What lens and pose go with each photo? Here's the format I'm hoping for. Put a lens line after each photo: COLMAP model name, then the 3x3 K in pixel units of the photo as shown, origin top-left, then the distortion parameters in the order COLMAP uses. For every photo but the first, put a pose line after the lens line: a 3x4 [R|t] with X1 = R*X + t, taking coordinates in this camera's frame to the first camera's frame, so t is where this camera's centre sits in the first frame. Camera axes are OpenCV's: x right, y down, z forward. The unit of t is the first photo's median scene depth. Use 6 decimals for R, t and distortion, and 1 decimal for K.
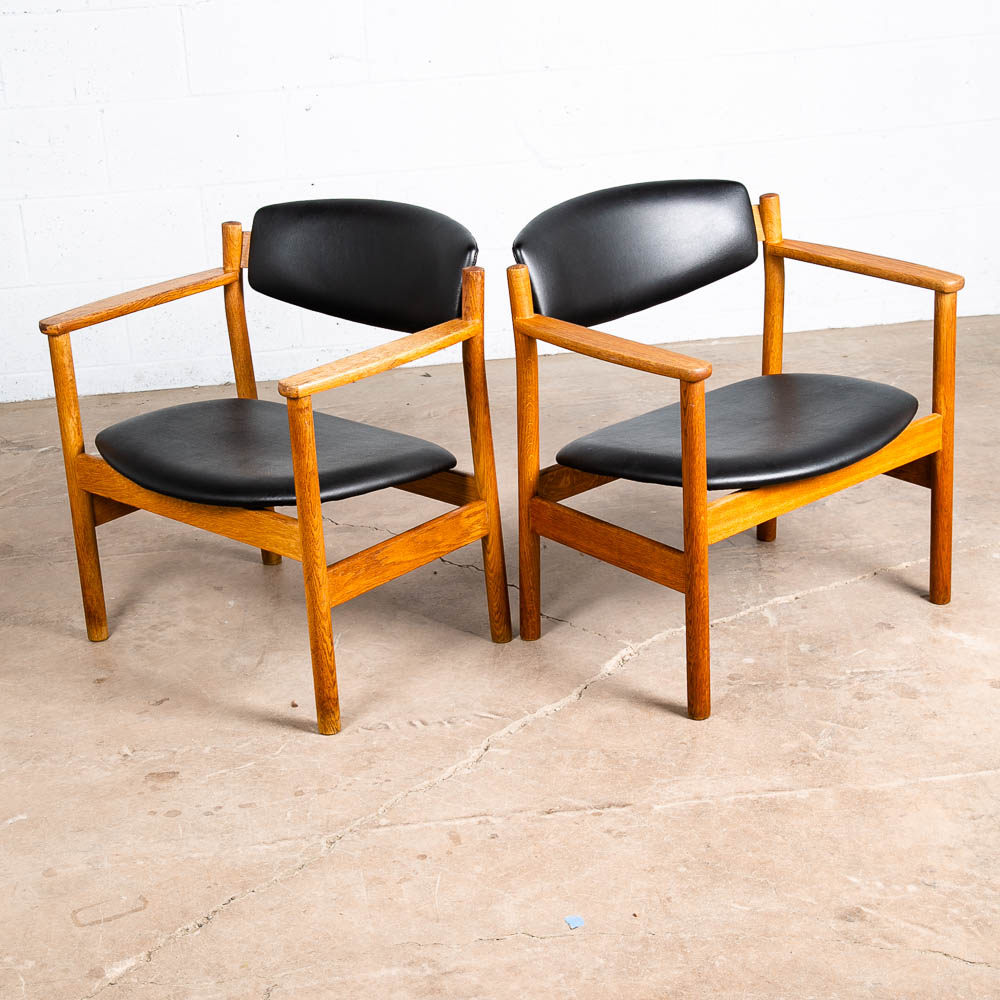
lens RADIAL K [[2088.1, 0, 504.6], [0, 2088.1, 493.0], [0, 0, 1]] dist [0.084622, 0.000000]
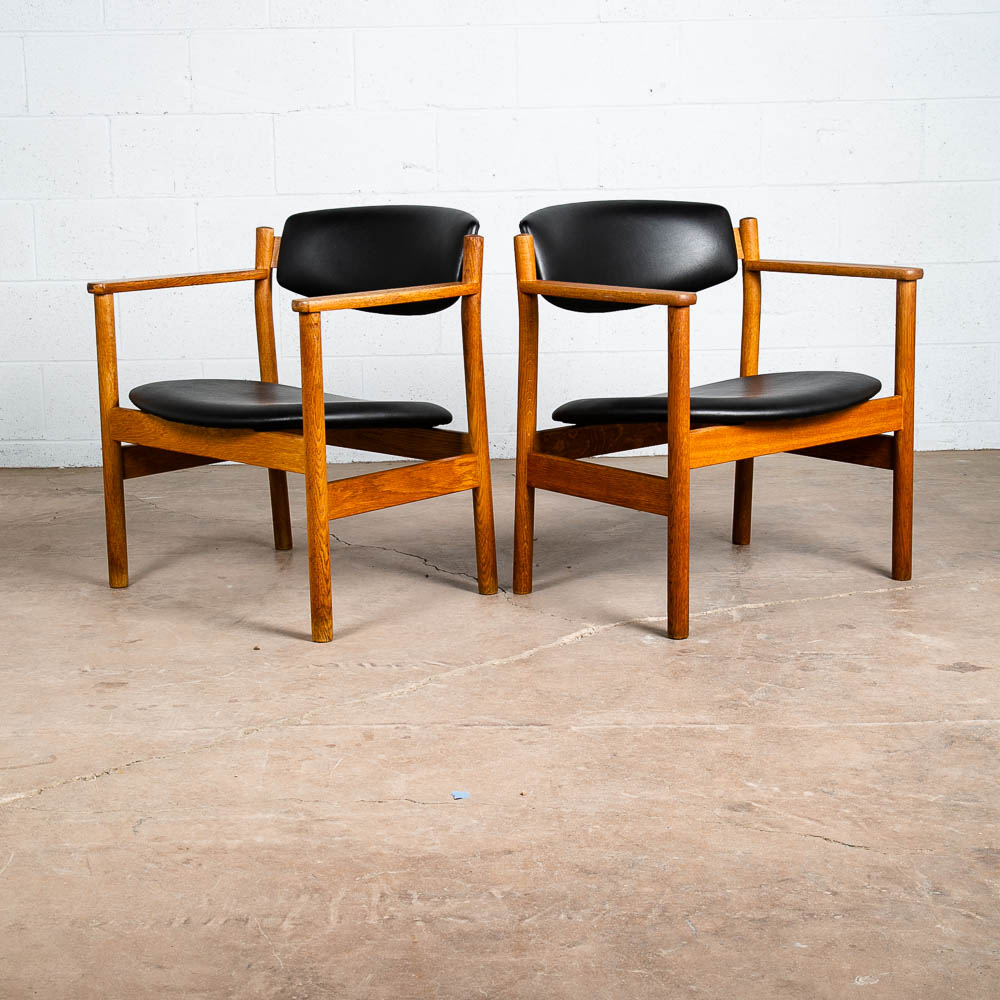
lens RADIAL K [[1911.0, 0, 492.0], [0, 1911.0, 466.3], [0, 0, 1]] dist [0.056570, 0.000000]
pose [[0.992058, 0.052820, -0.114152, 0.124189], [-0.073879, 0.979201, -0.188966, 0.191925], [0.101797, 0.195899, 0.975326, 0.072302]]
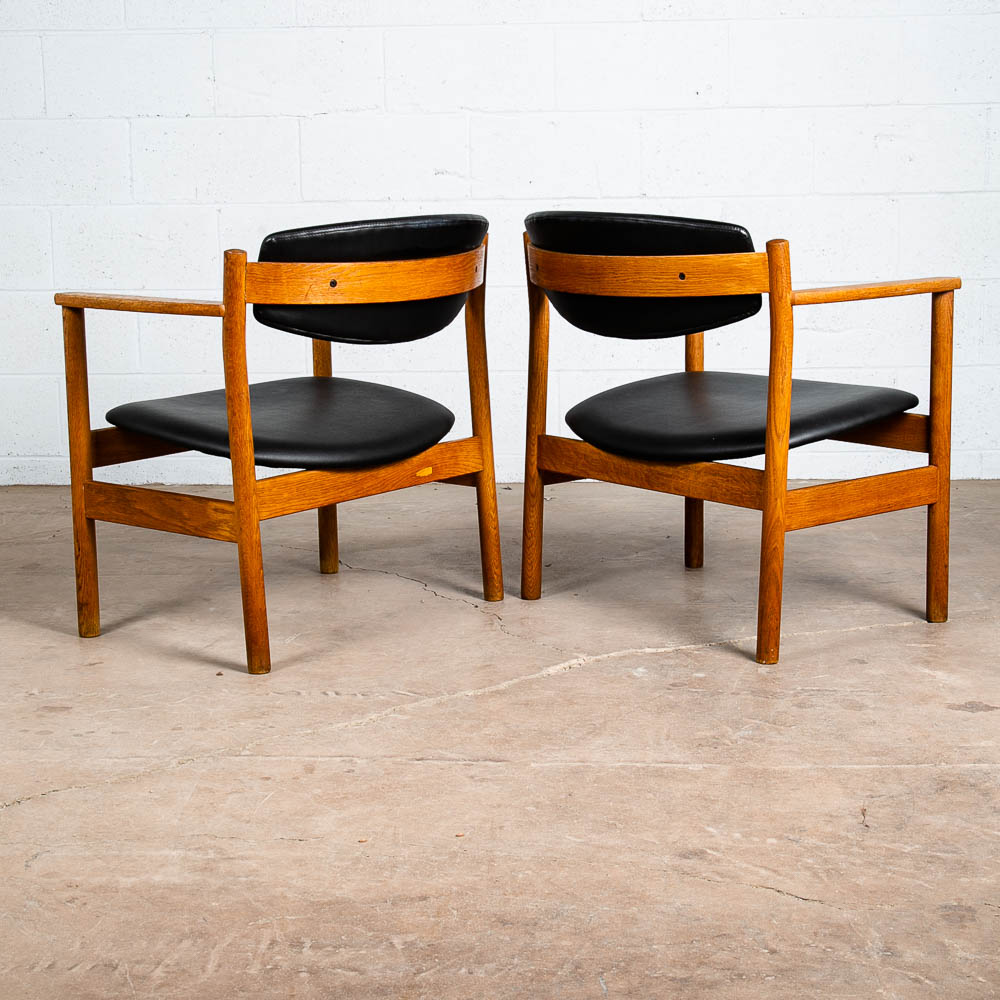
lens RADIAL K [[1953.1, 0, 531.2], [0, 1953.1, 475.6], [0, 0, 1]] dist [0.029163, 0.000000]
pose [[0.984206, 0.063179, -0.165368, 0.193958], [-0.095984, 0.975364, -0.198625, 0.185793], [0.148745, 0.211361, 0.966024, 0.133406]]
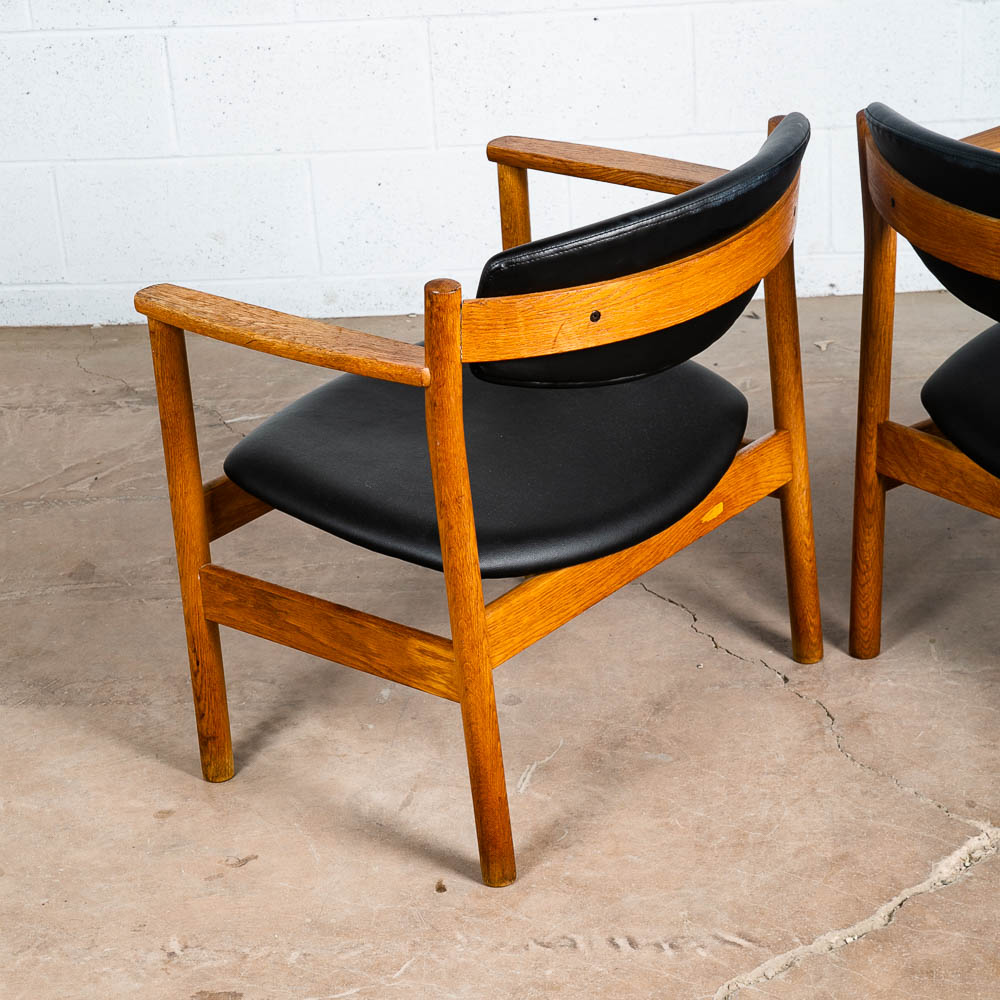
lens RADIAL K [[2761.5, 0, 503.3], [0, 2761.5, 525.6], [0, 0, 1]] dist [0.268540, 0.000000]
pose [[0.982715, 0.068794, -0.171866, 0.060289], [-0.056143, 0.995416, 0.077423, -0.080573], [0.176405, -0.066436, 0.982073, 0.178770]]
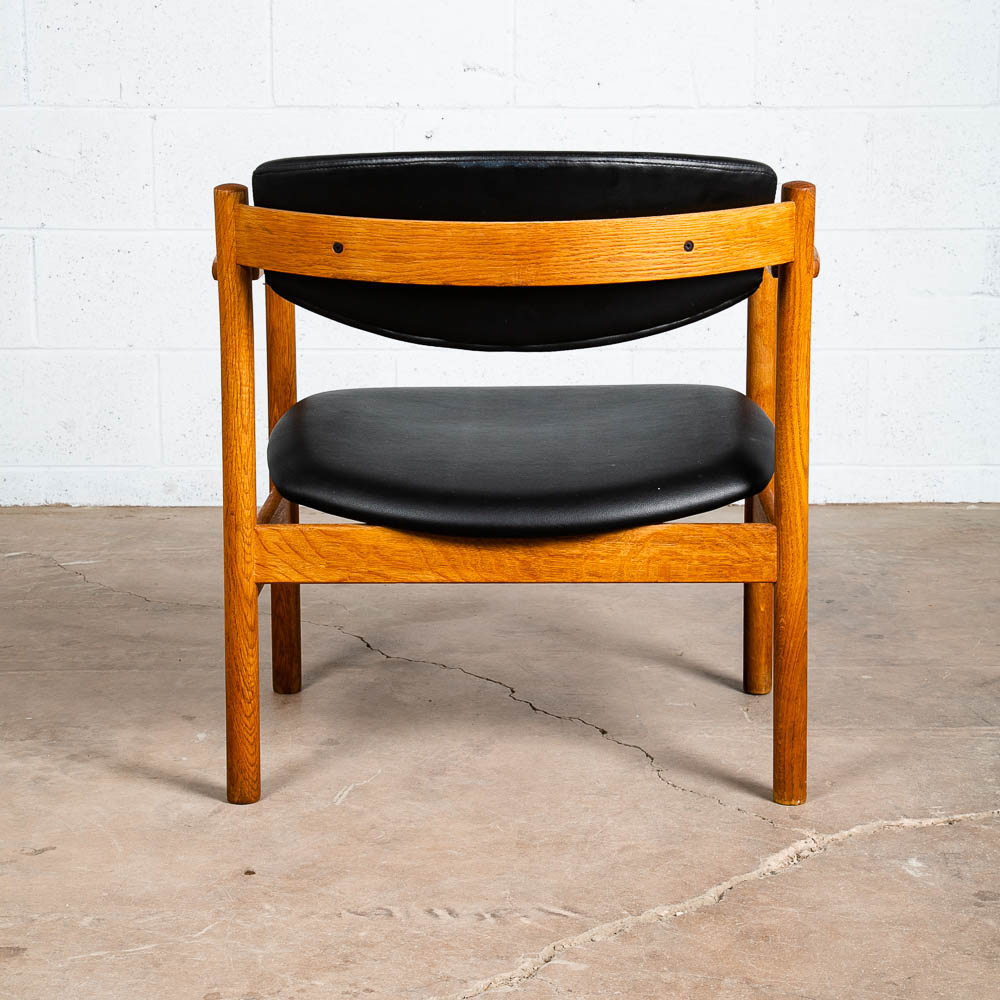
lens RADIAL K [[2252.2, 0, 498.9], [0, 2252.2, 453.4], [0, 0, 1]] dist [0.143261, 0.000000]
pose [[0.991545, 0.071176, -0.108500, 0.036209], [-0.090382, 0.978783, -0.183888, 0.101524], [0.093110, 0.192140, 0.976941, 0.352797]]
